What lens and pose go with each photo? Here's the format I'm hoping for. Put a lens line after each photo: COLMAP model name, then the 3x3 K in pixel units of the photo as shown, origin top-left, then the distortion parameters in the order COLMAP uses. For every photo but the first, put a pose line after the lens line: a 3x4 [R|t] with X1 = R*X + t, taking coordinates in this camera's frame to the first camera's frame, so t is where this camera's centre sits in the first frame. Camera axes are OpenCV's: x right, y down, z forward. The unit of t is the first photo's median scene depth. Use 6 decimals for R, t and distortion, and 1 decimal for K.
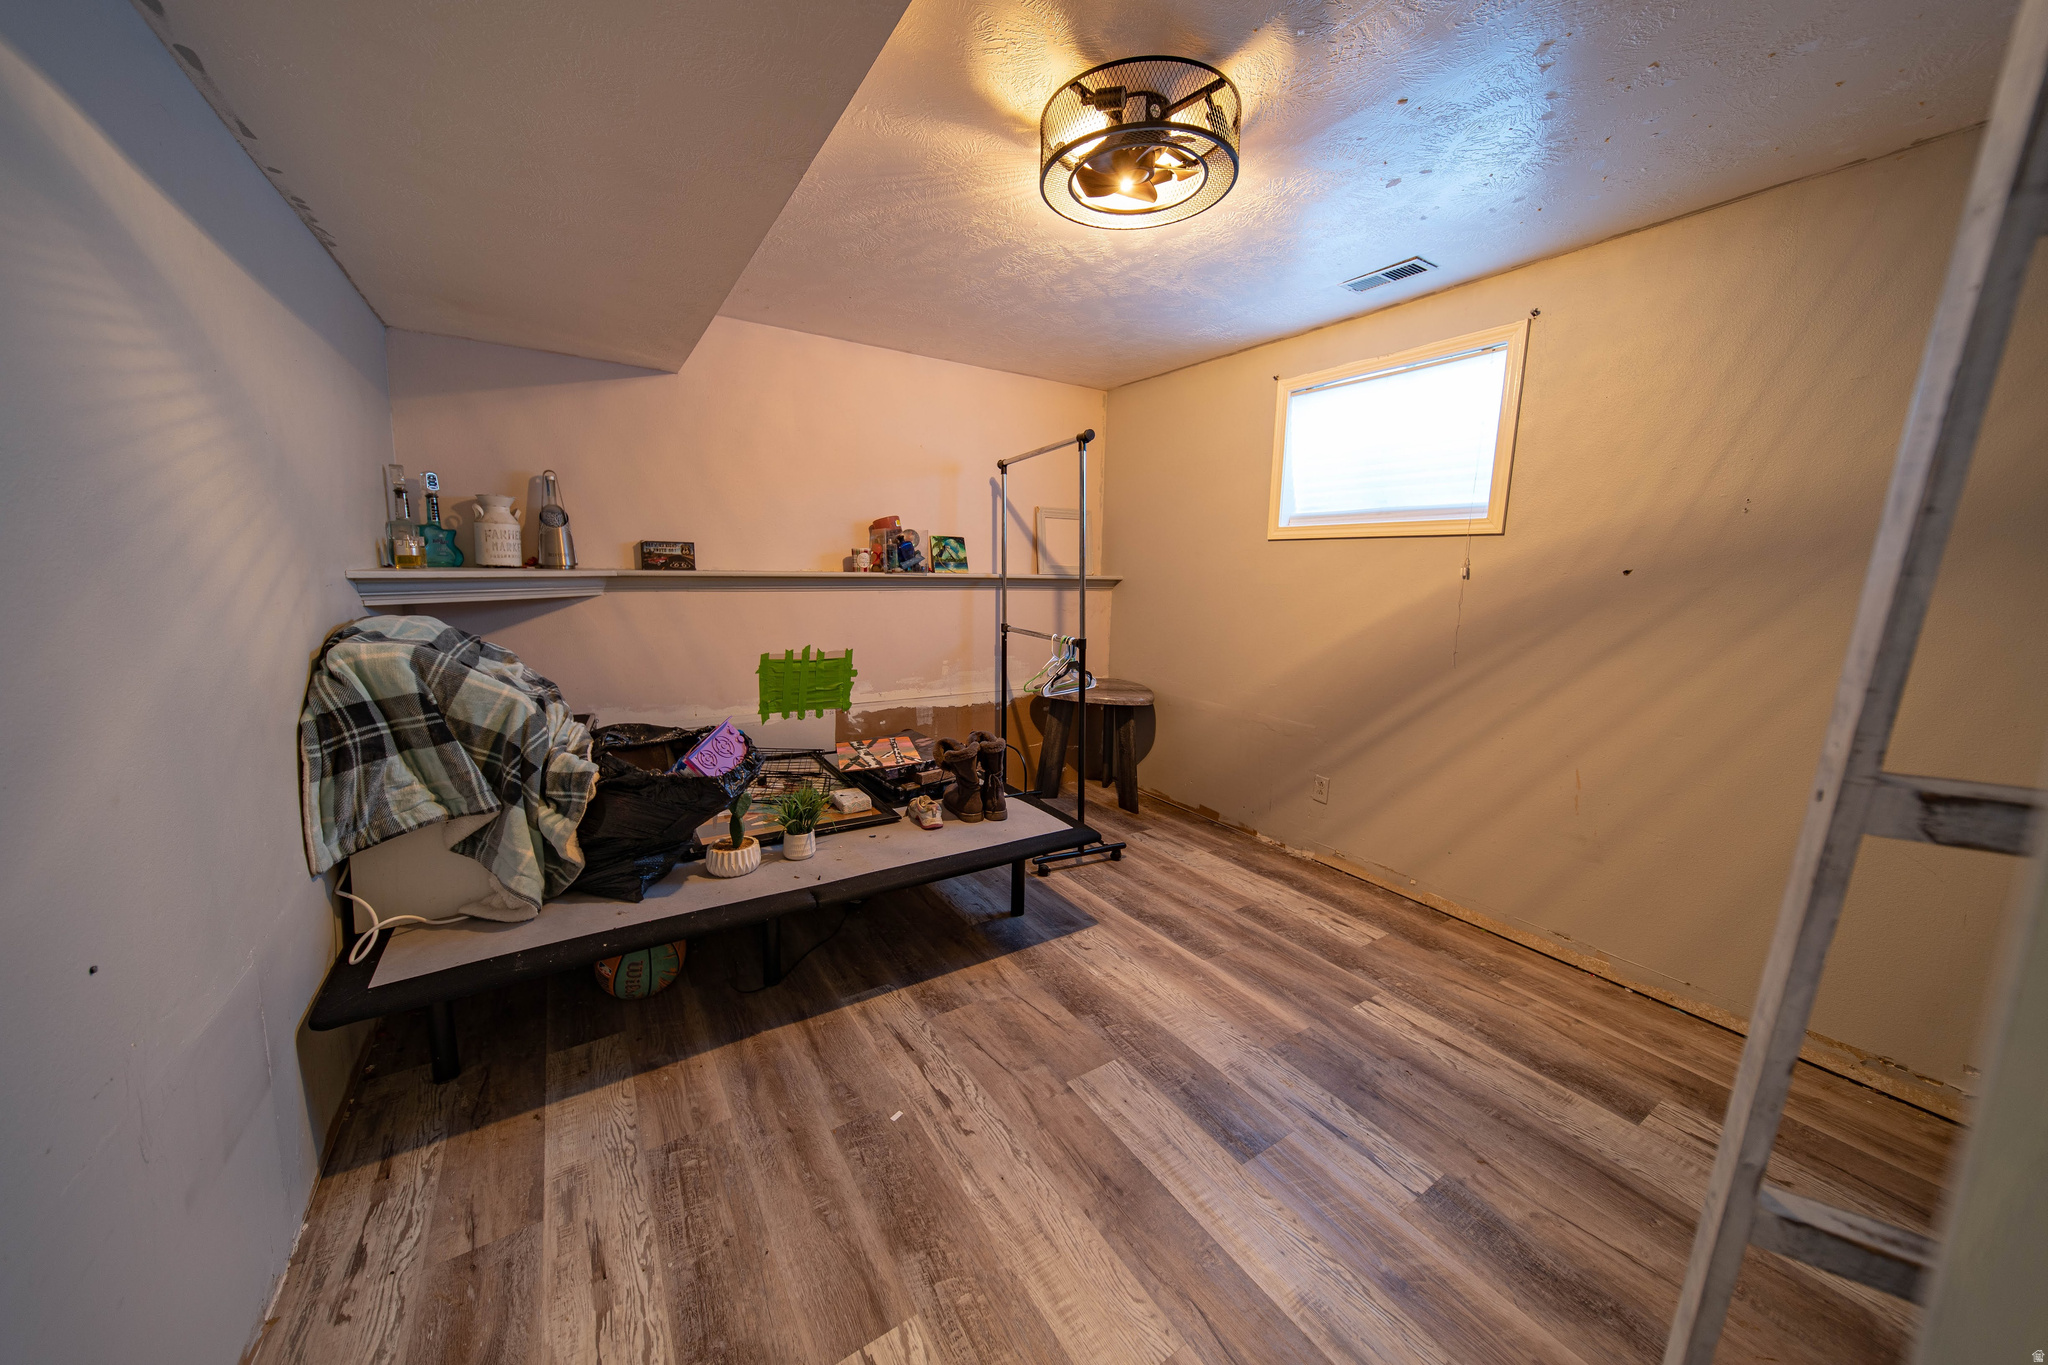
lens RADIAL K [[711.0, 0, 1018.8], [0, 711.0, 674.5], [0, 0, 1]] dist [0.006731, -0.000191]
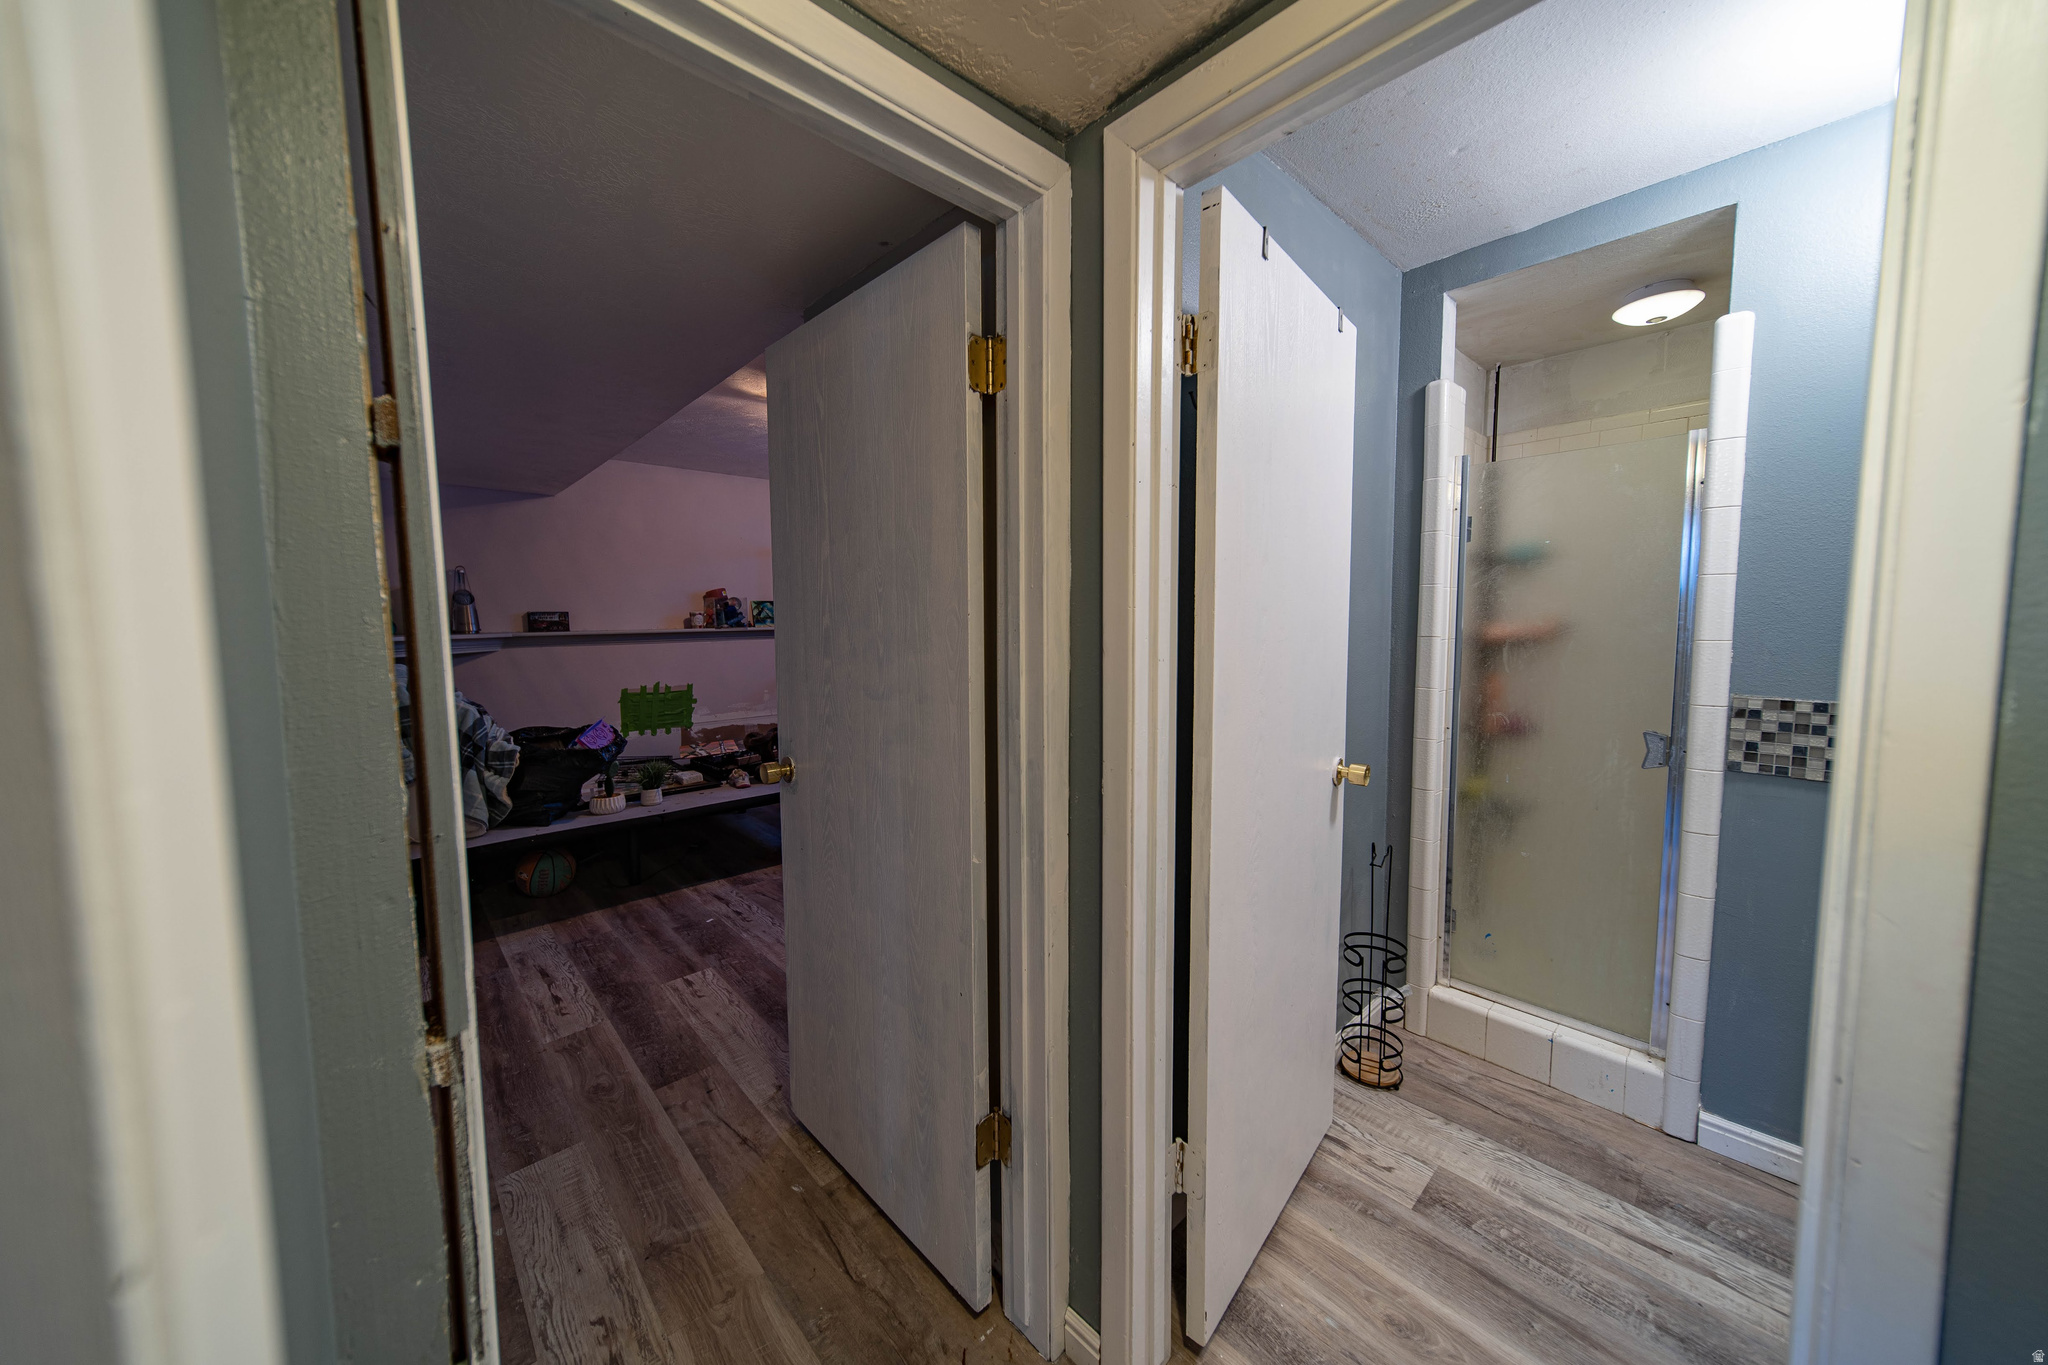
lens RADIAL K [[711.0, 0, 1027.8], [0, 711.0, 677.6], [0, 0, 1]] dist [0.006731, -0.000191]
pose [[0.983182, -0.047066, 0.176461, 0.233983], [0.058428, 0.996502, -0.059753, 0.104756], [-0.173031, 0.069058, 0.982492, -0.681970]]
